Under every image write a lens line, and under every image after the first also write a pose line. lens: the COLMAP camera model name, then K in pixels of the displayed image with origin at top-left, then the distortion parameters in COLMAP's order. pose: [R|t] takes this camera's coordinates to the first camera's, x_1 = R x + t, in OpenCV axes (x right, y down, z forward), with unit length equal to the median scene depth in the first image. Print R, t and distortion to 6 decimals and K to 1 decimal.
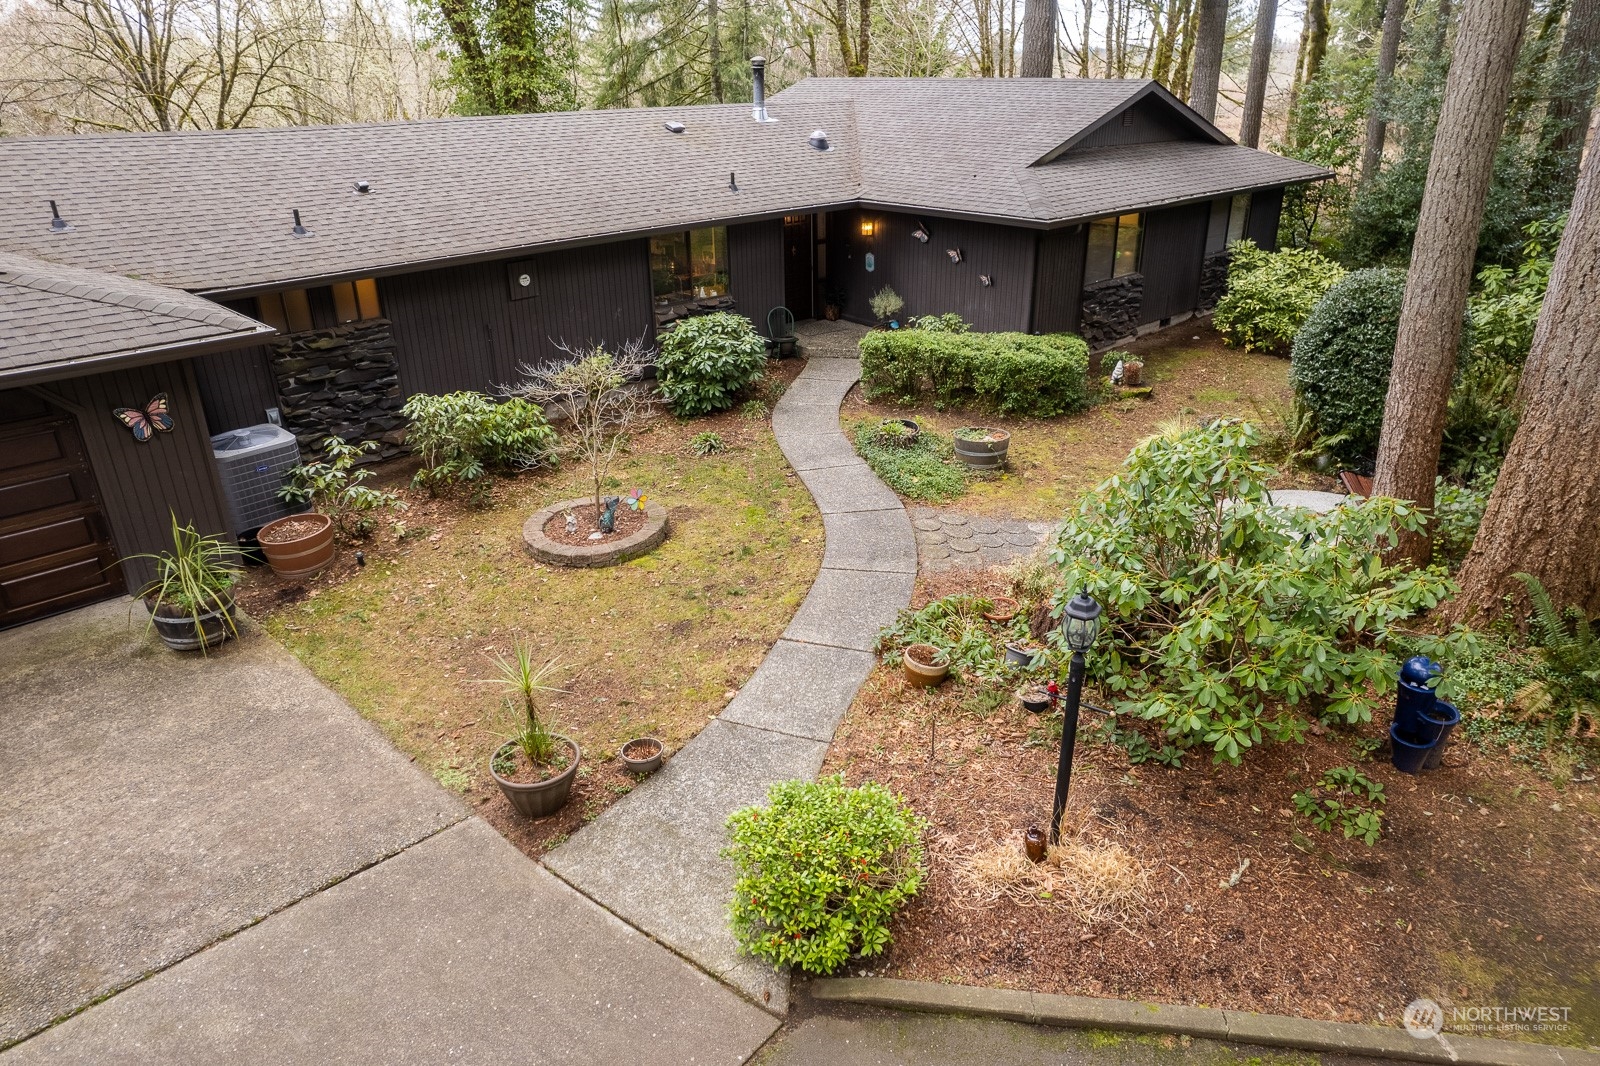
lens RADIAL K [[1030.4, 0, 800.0], [0, 1030.4, 533.0], [0, 0, 1]] dist [-0.069840, 0.066950]
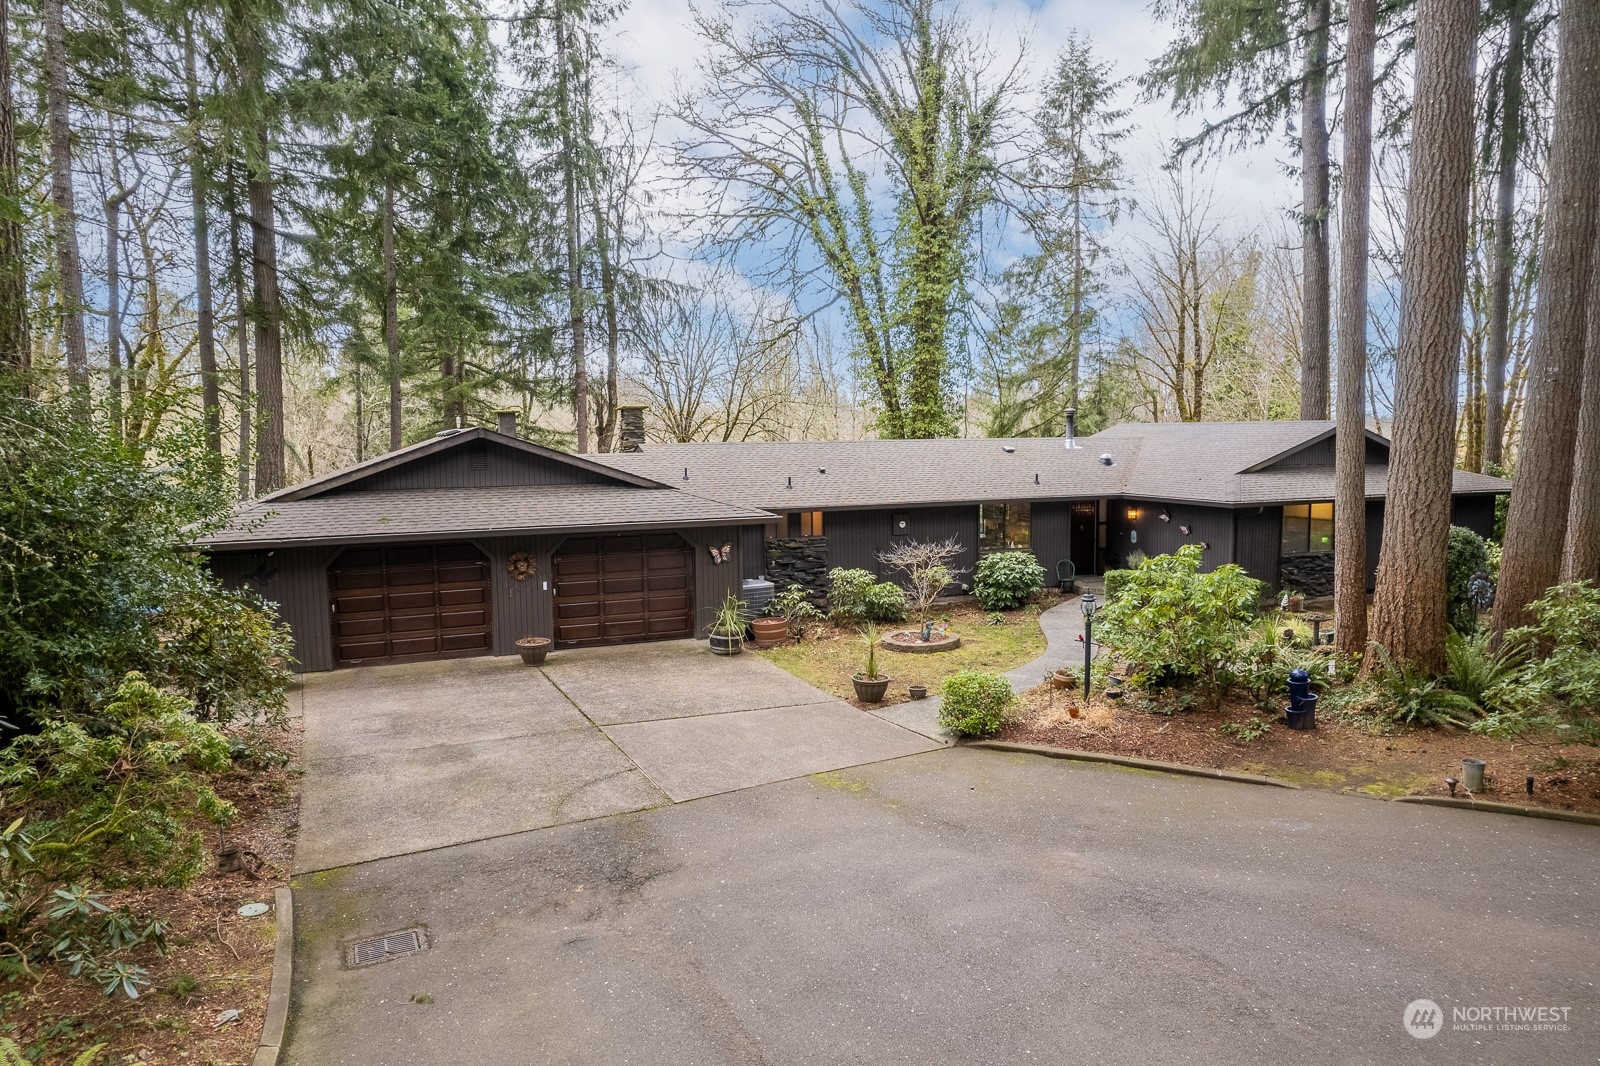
lens RADIAL K [[1030.4, 0, 800.0], [0, 1030.4, 533.0], [0, 0, 1]] dist [-0.069840, 0.066950]
pose [[0.928409, 0.037615, -0.369650, 0.206165], [-0.154474, 0.943884, -0.291927, 0.289554], [0.337926, 0.328129, 0.882121, -0.568028]]
